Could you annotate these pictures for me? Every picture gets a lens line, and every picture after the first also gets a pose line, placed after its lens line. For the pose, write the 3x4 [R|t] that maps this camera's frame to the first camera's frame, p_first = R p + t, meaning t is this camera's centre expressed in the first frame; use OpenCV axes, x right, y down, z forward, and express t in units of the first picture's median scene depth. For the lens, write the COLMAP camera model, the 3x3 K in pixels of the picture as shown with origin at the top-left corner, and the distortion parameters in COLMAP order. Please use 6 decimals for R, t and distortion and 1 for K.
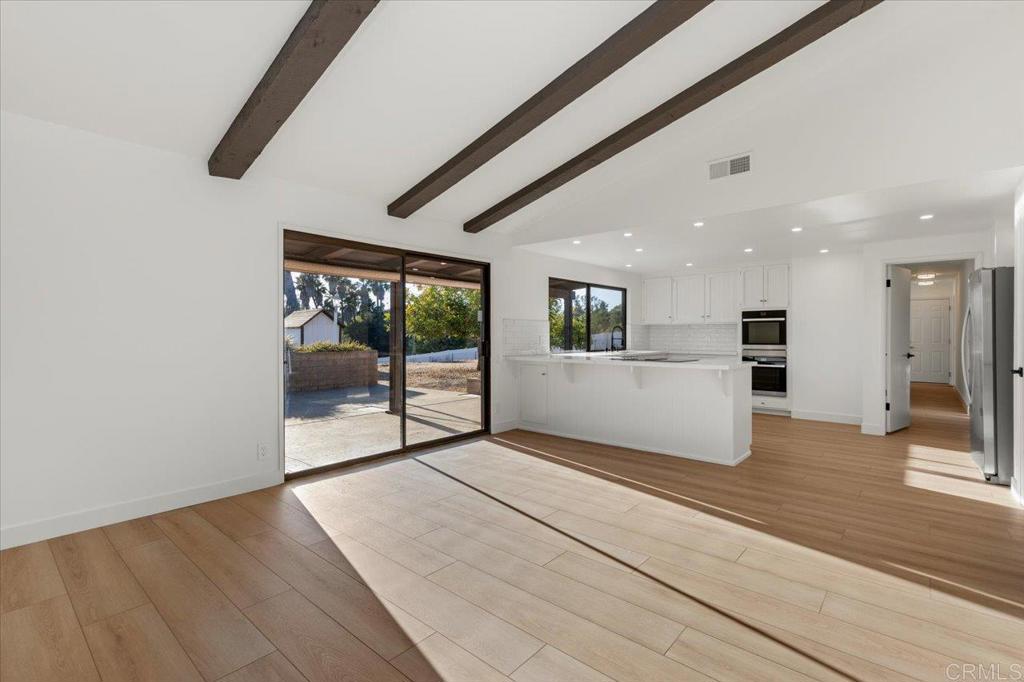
lens RADIAL K [[469.5, 0, 516.4], [0, 469.5, 337.6], [0, 0, 1]] dist [0.013585, 0.000518]
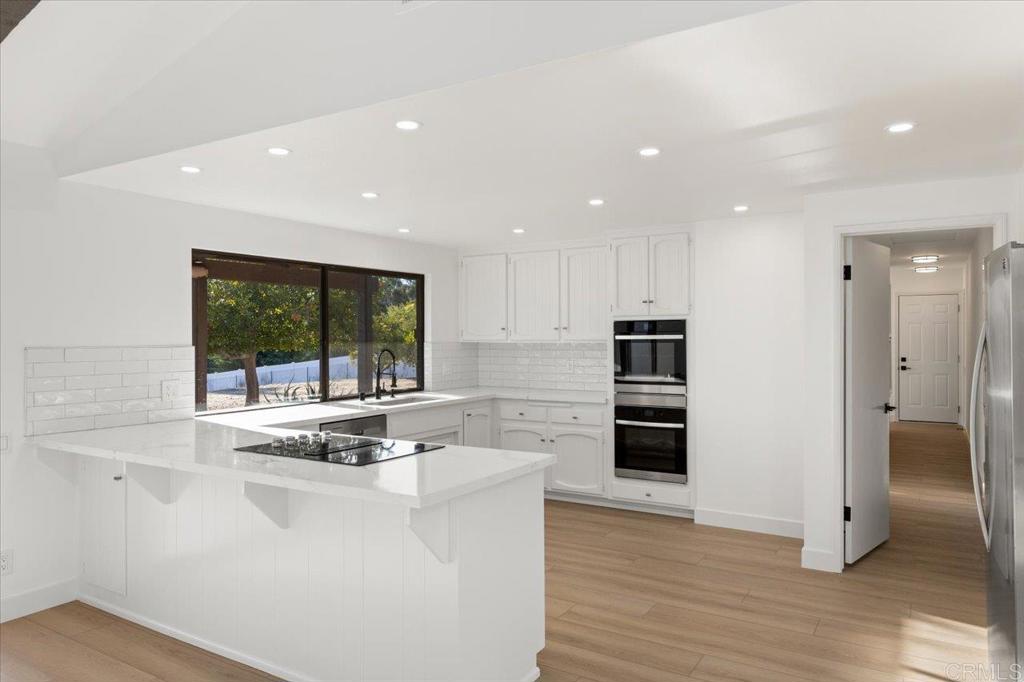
lens RADIAL K [[683.4, 0, 513.4], [0, 683.4, 344.4], [0, 0, 1]] dist [-0.005375, 0.012548]
pose [[0.987450, -0.006914, 0.157782, 0.248837], [0.005950, 0.999961, 0.006583, -0.035590], [-0.157822, -0.005562, 0.987452, 0.262198]]
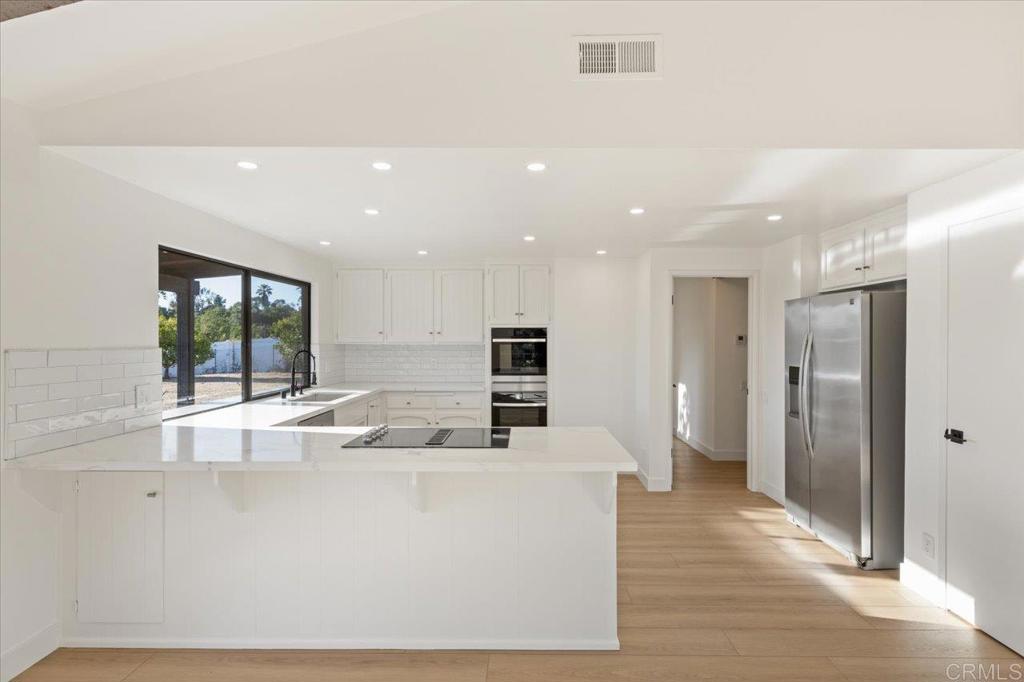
lens RADIAL K [[533.3, 0, 521.5], [0, 533.3, 344.2], [0, 0, 1]] dist [-0.014540, 0.002411]
pose [[0.763485, -0.005663, 0.645800, 0.005942], [0.002547, 0.999980, 0.005758, -0.036486], [-0.645820, -0.002751, 0.763485, 0.376221]]
